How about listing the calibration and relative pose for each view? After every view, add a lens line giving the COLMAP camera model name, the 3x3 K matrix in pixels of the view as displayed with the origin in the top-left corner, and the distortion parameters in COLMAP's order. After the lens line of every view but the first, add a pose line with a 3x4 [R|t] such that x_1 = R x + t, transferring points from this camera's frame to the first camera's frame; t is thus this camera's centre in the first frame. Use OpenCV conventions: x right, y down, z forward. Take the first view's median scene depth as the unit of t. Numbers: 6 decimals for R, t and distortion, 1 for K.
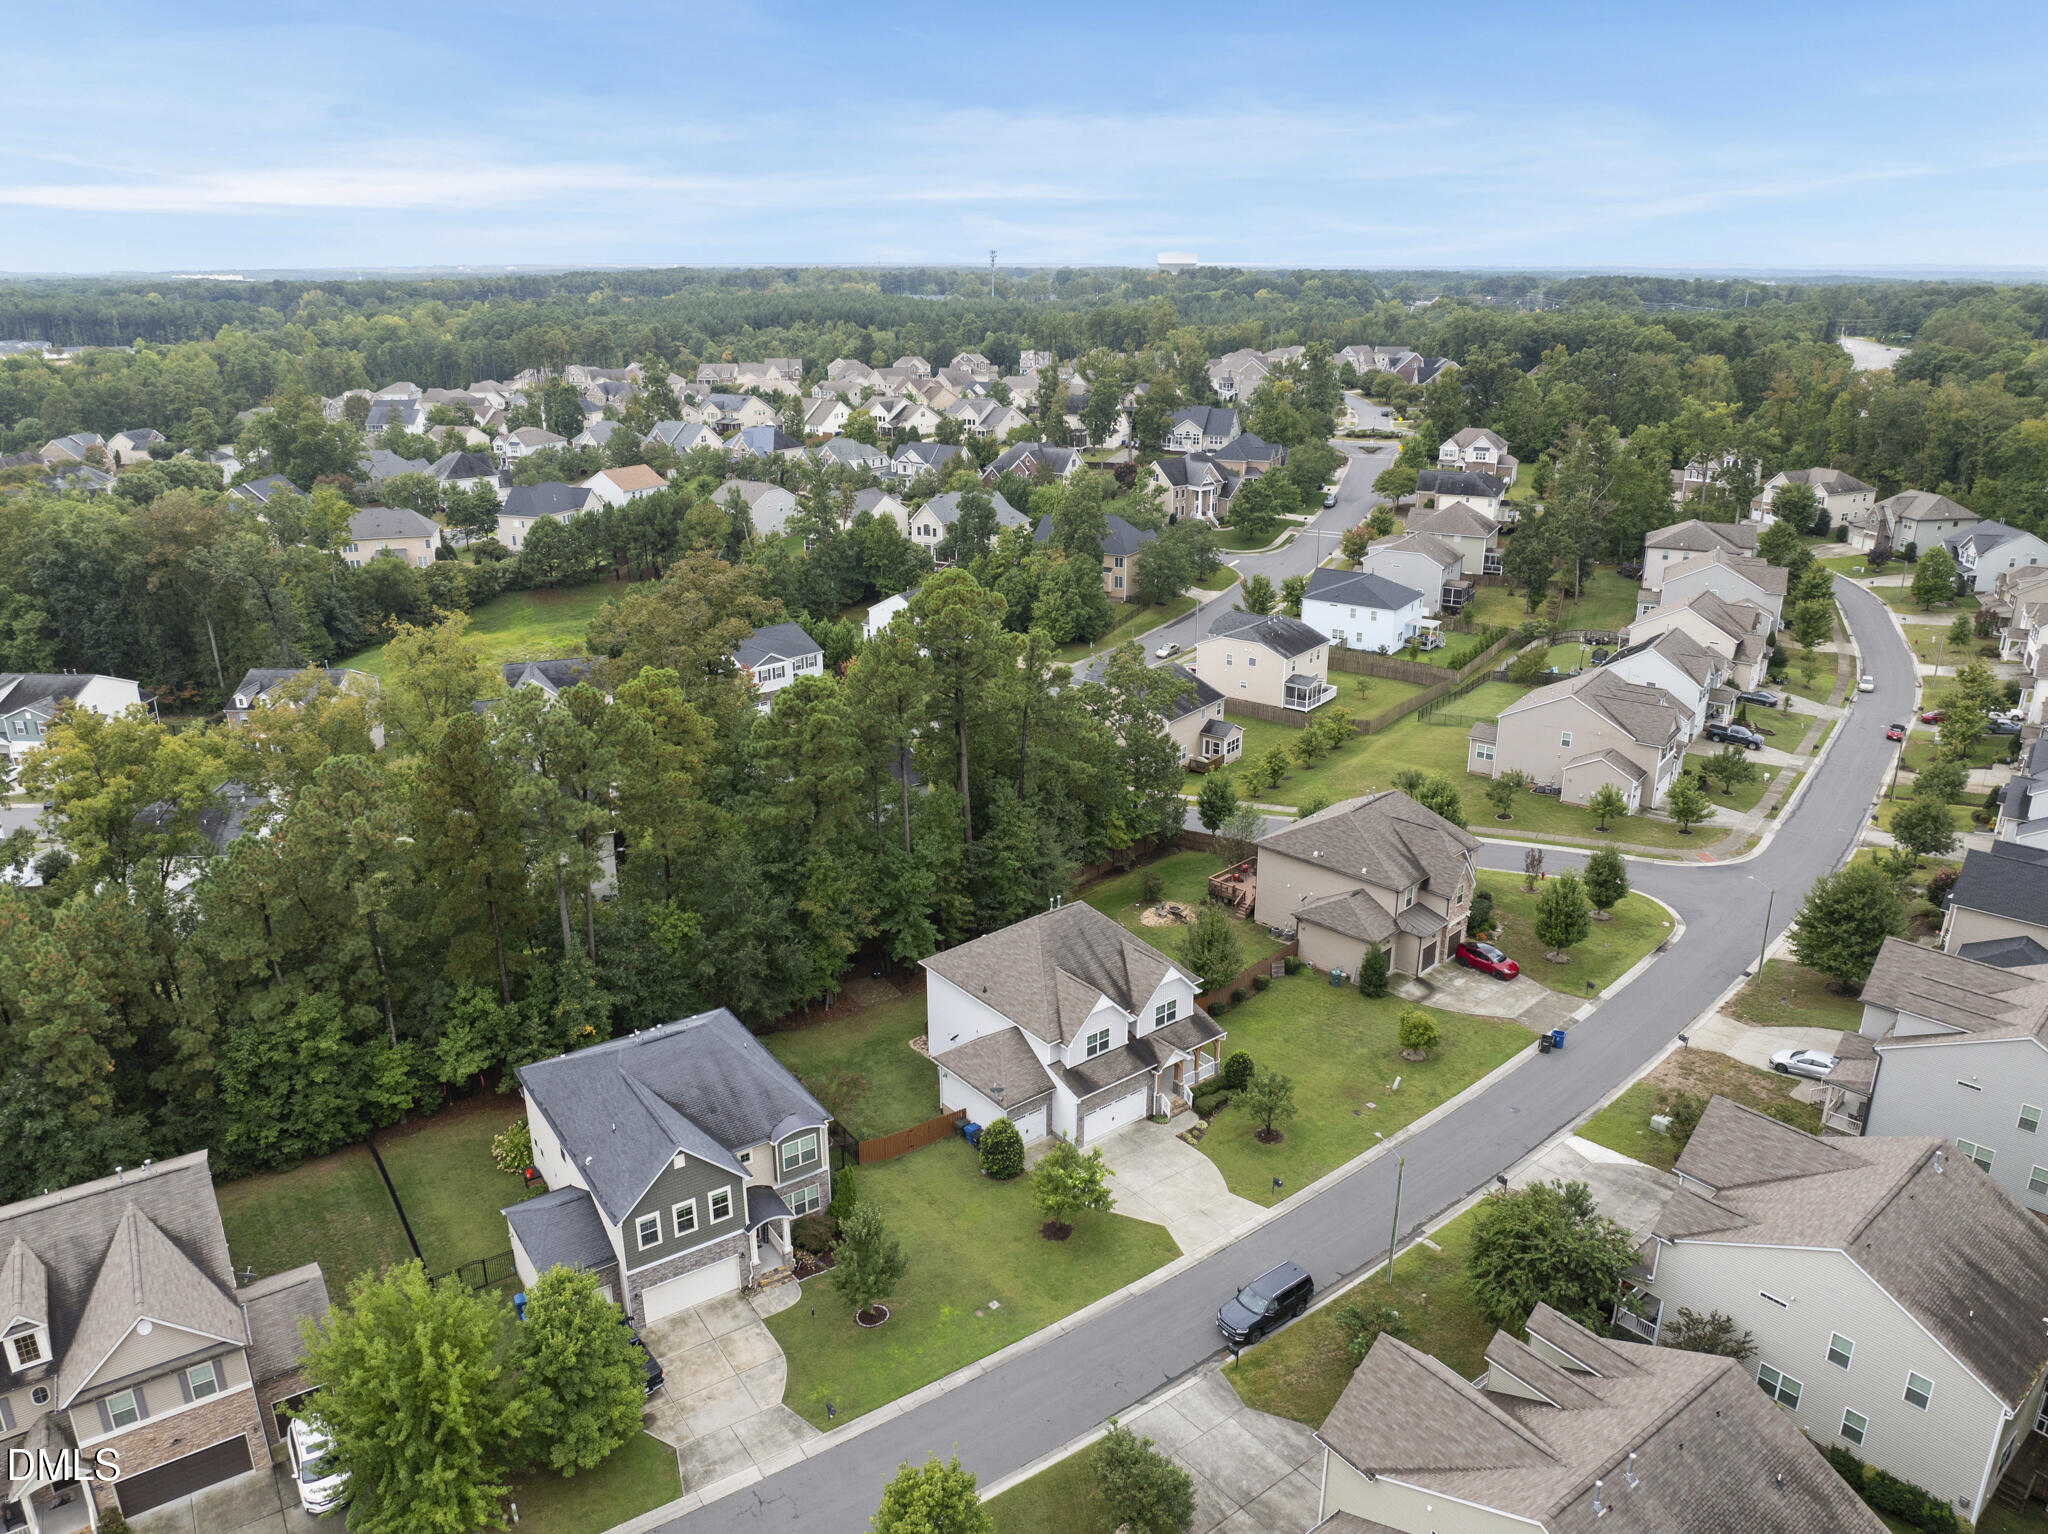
lens RADIAL K [[1432.5, 0, 1028.4], [0, 1432.5, 777.4], [0, 0, 1]] dist [-0.041638, 0.008790]
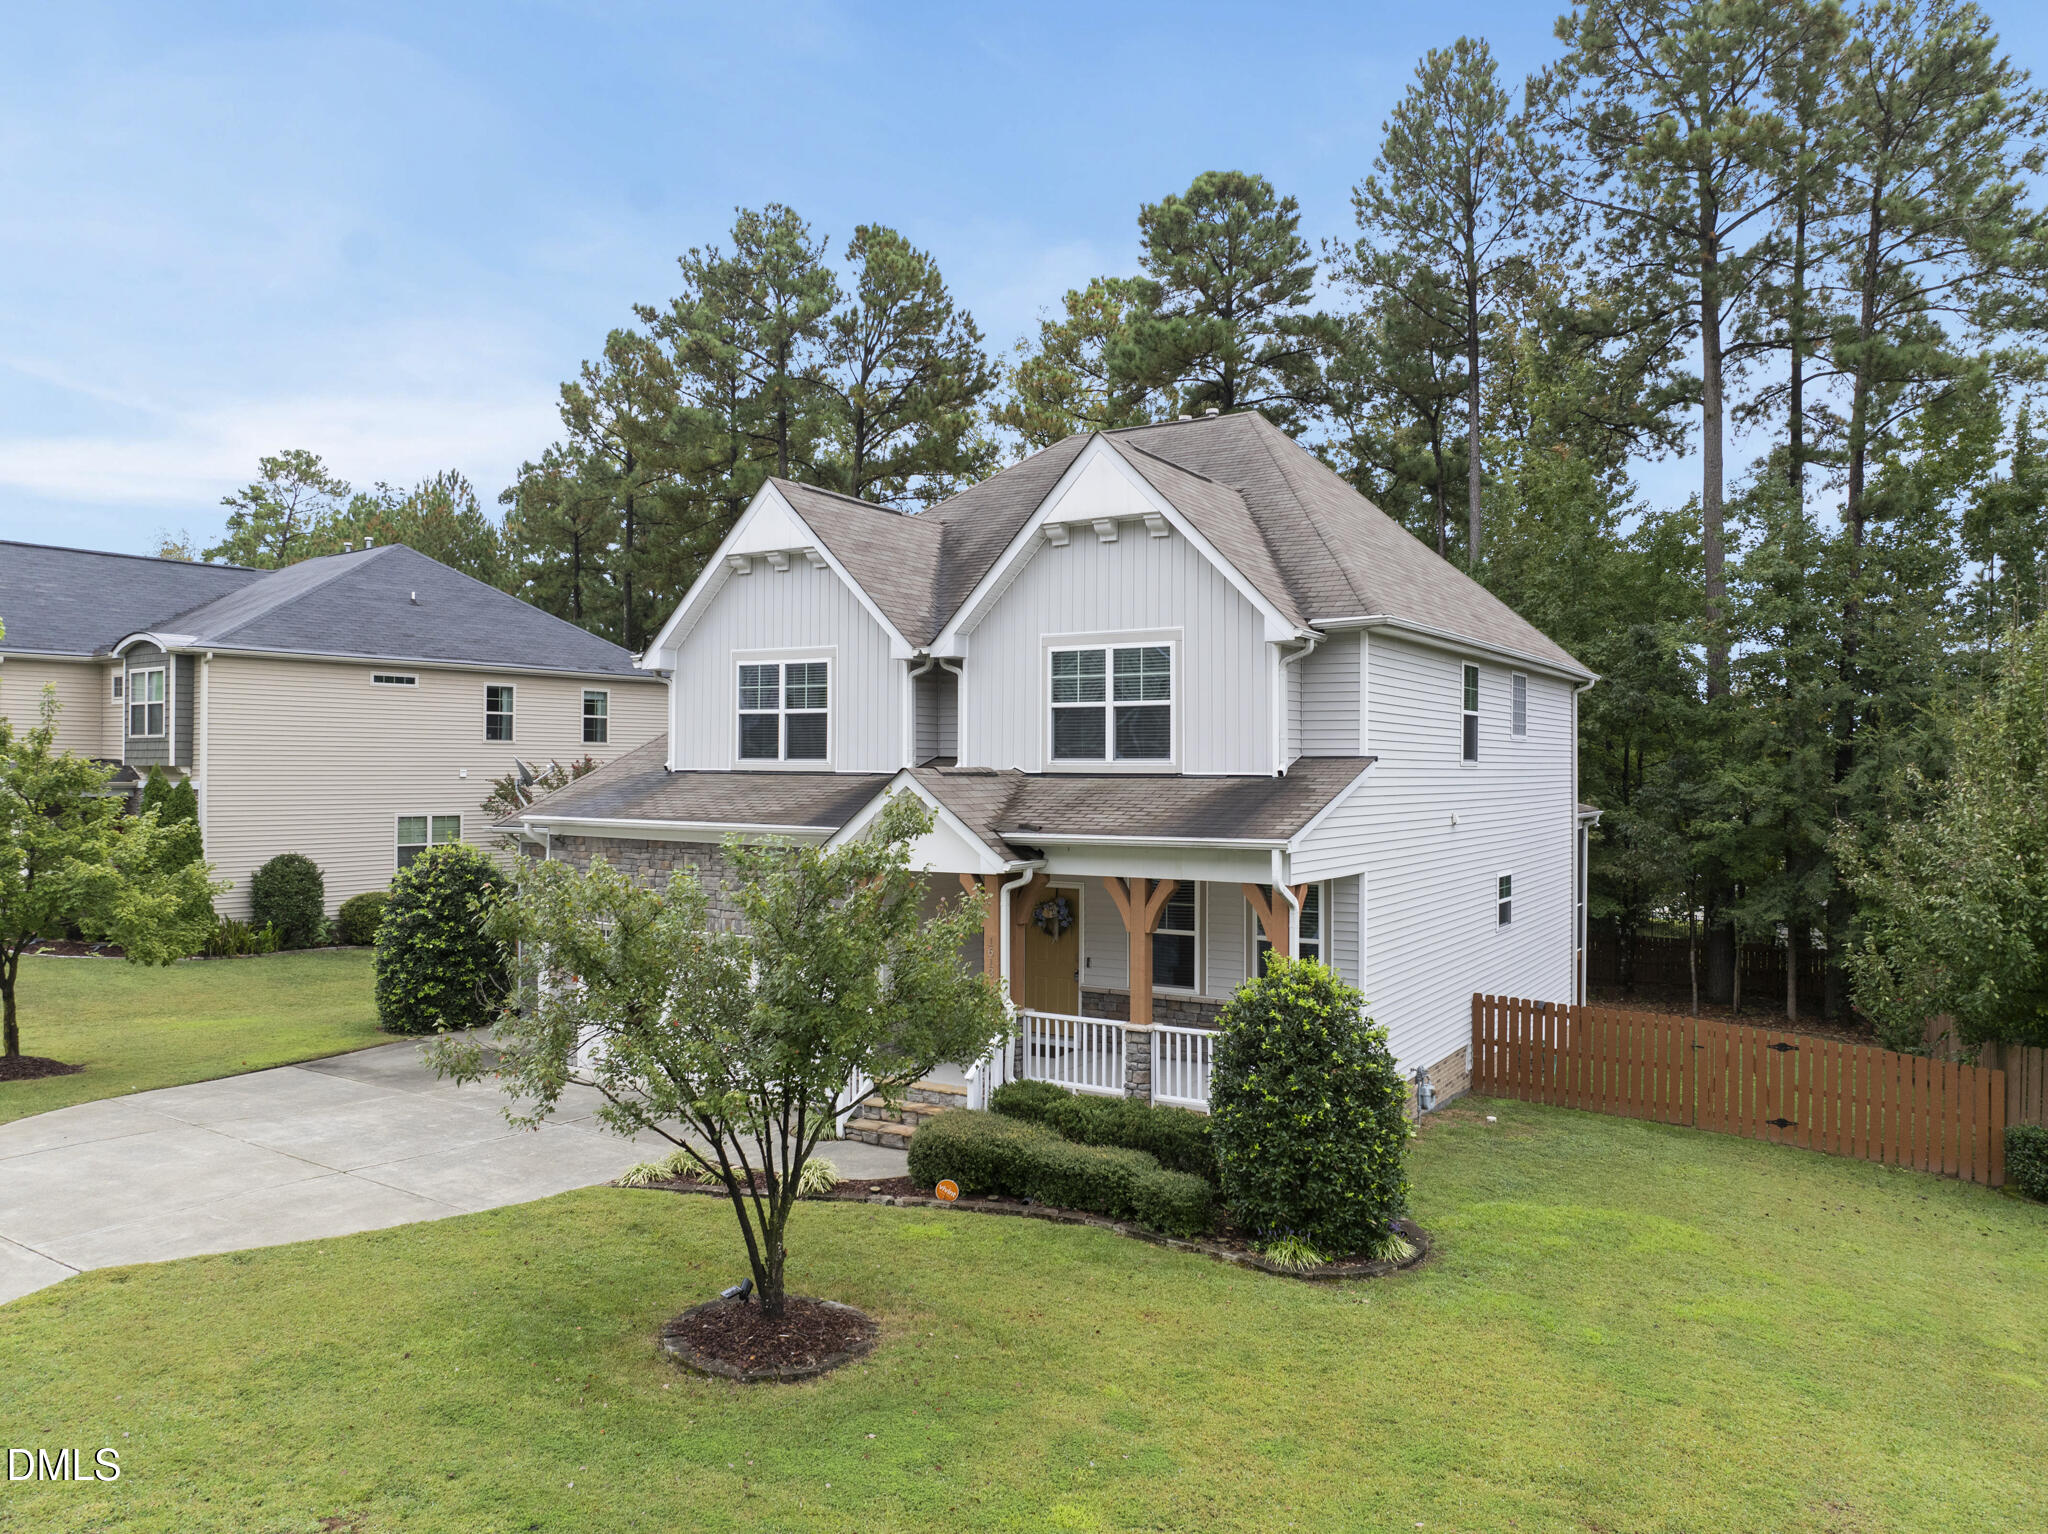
lens RADIAL K [[1432.5, 0, 1041.3], [0, 1432.5, 765.1], [0, 0, 1]] dist [-0.041638, 0.008790]
pose [[0.338682, -0.004010, -0.940893, 0.269567], [-0.327592, 0.936921, -0.121912, 0.187966], [0.882031, 0.349518, 0.316004, 0.862370]]
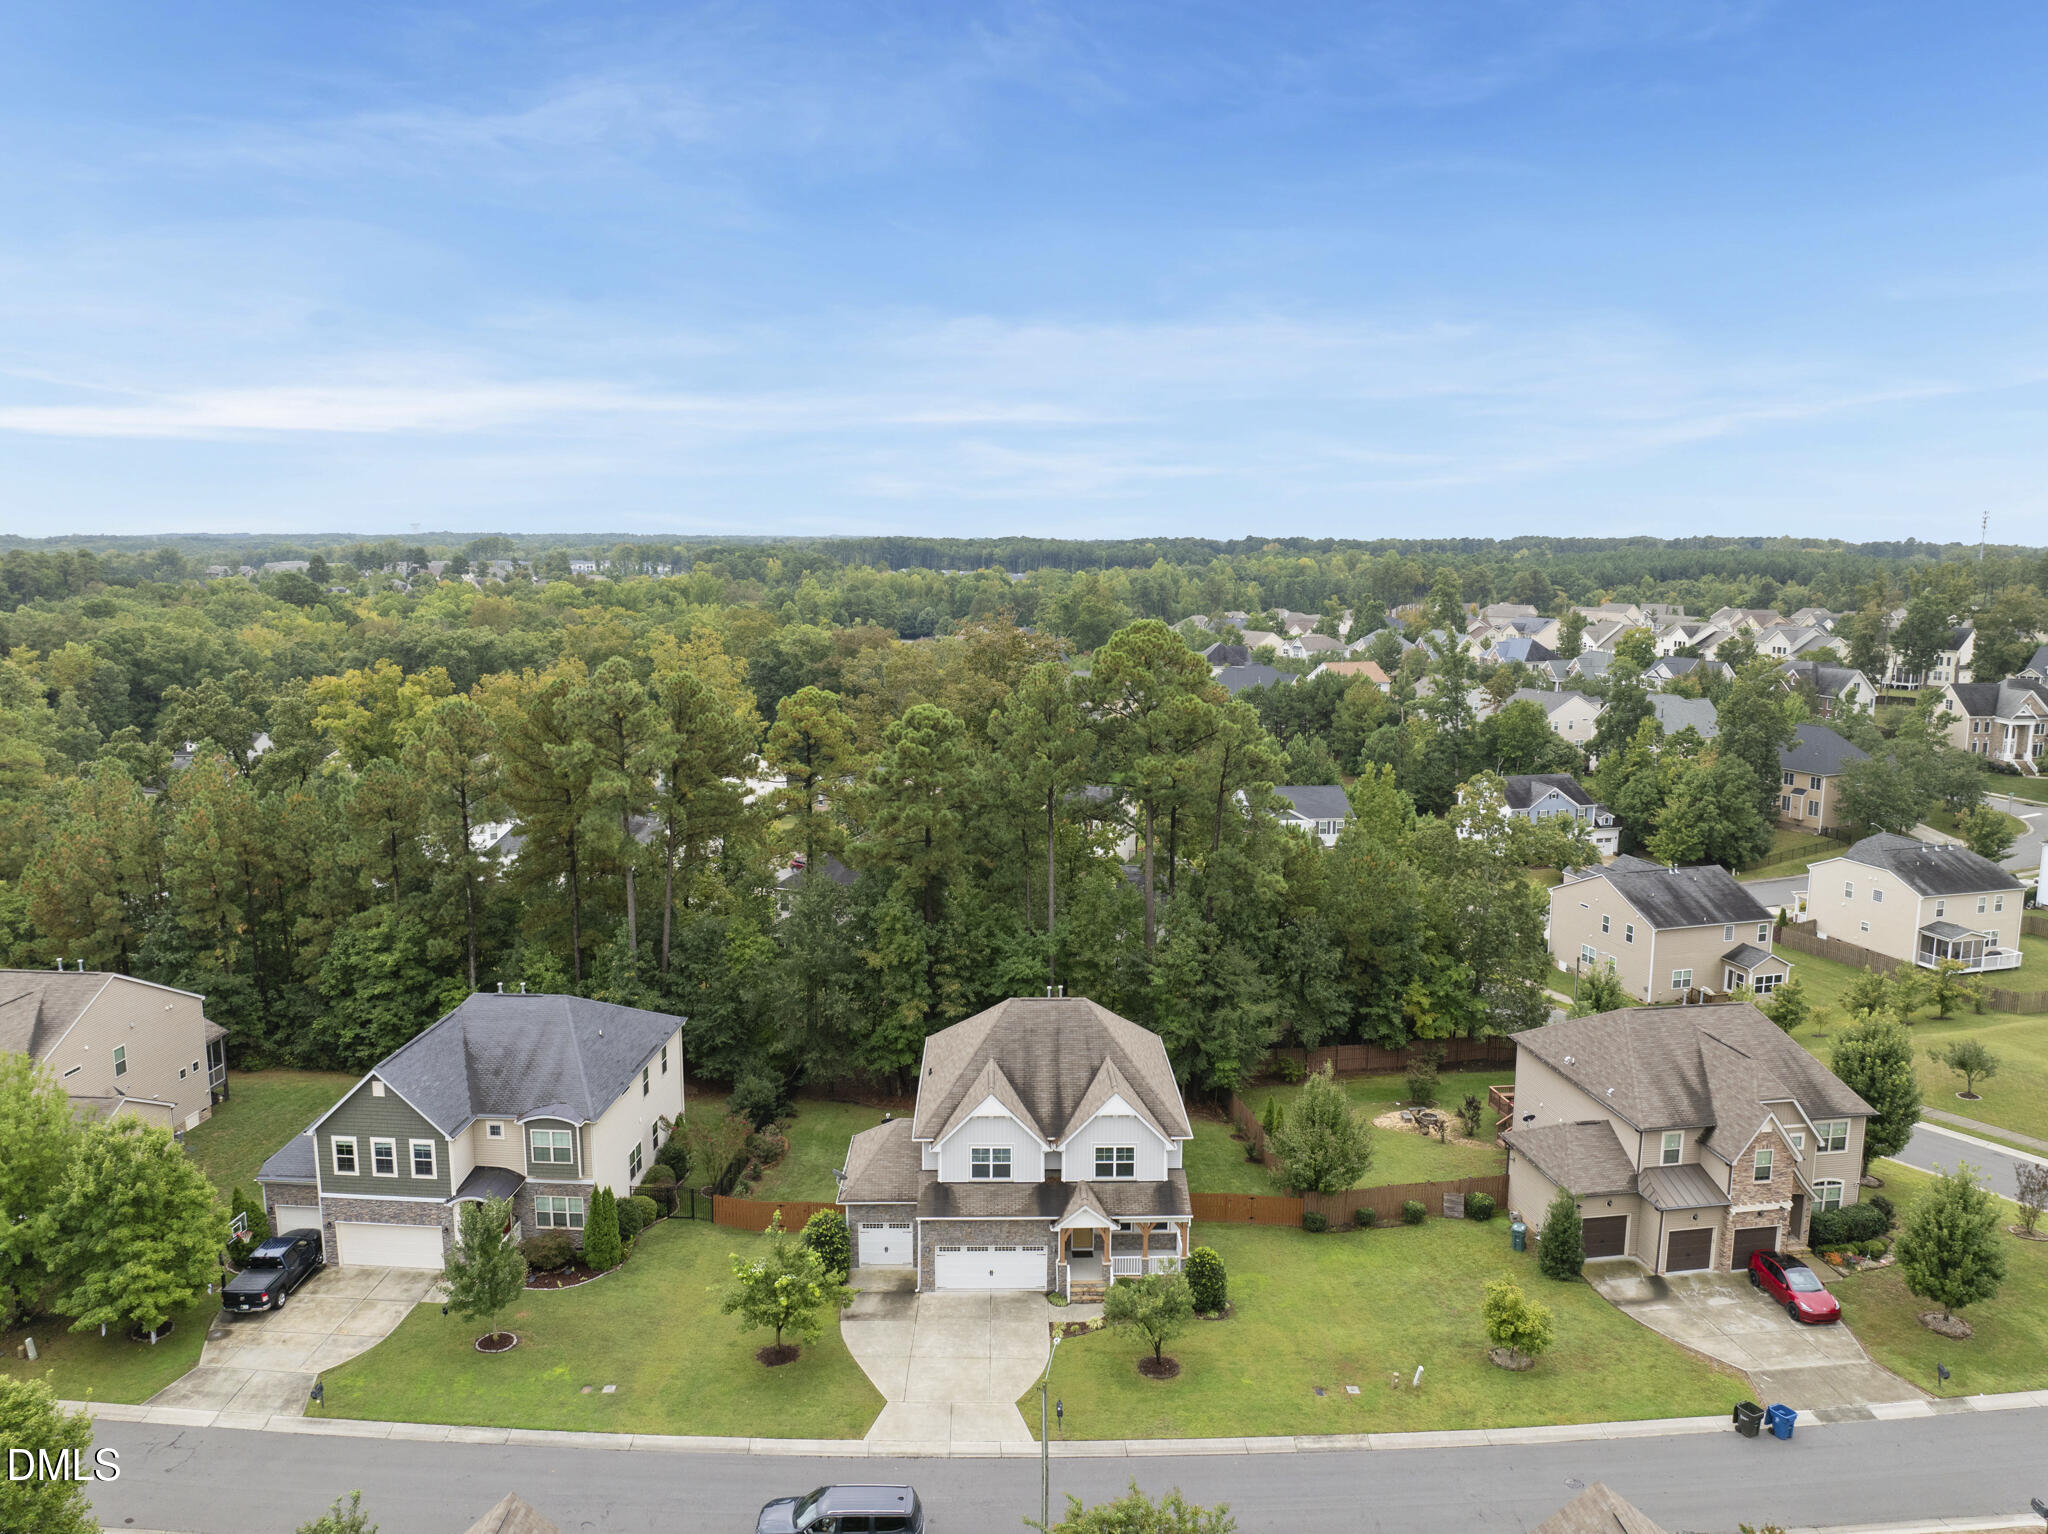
lens RADIAL K [[1432.5, 0, 1029.3], [0, 1432.5, 763.2], [0, 0, 1]] dist [-0.041638, 0.008790]
pose [[0.793774, 0.096370, -0.600530, 0.447155], [-0.210674, 0.969808, -0.122836, 0.061135], [0.570561, 0.224020, 0.790111, 0.326168]]
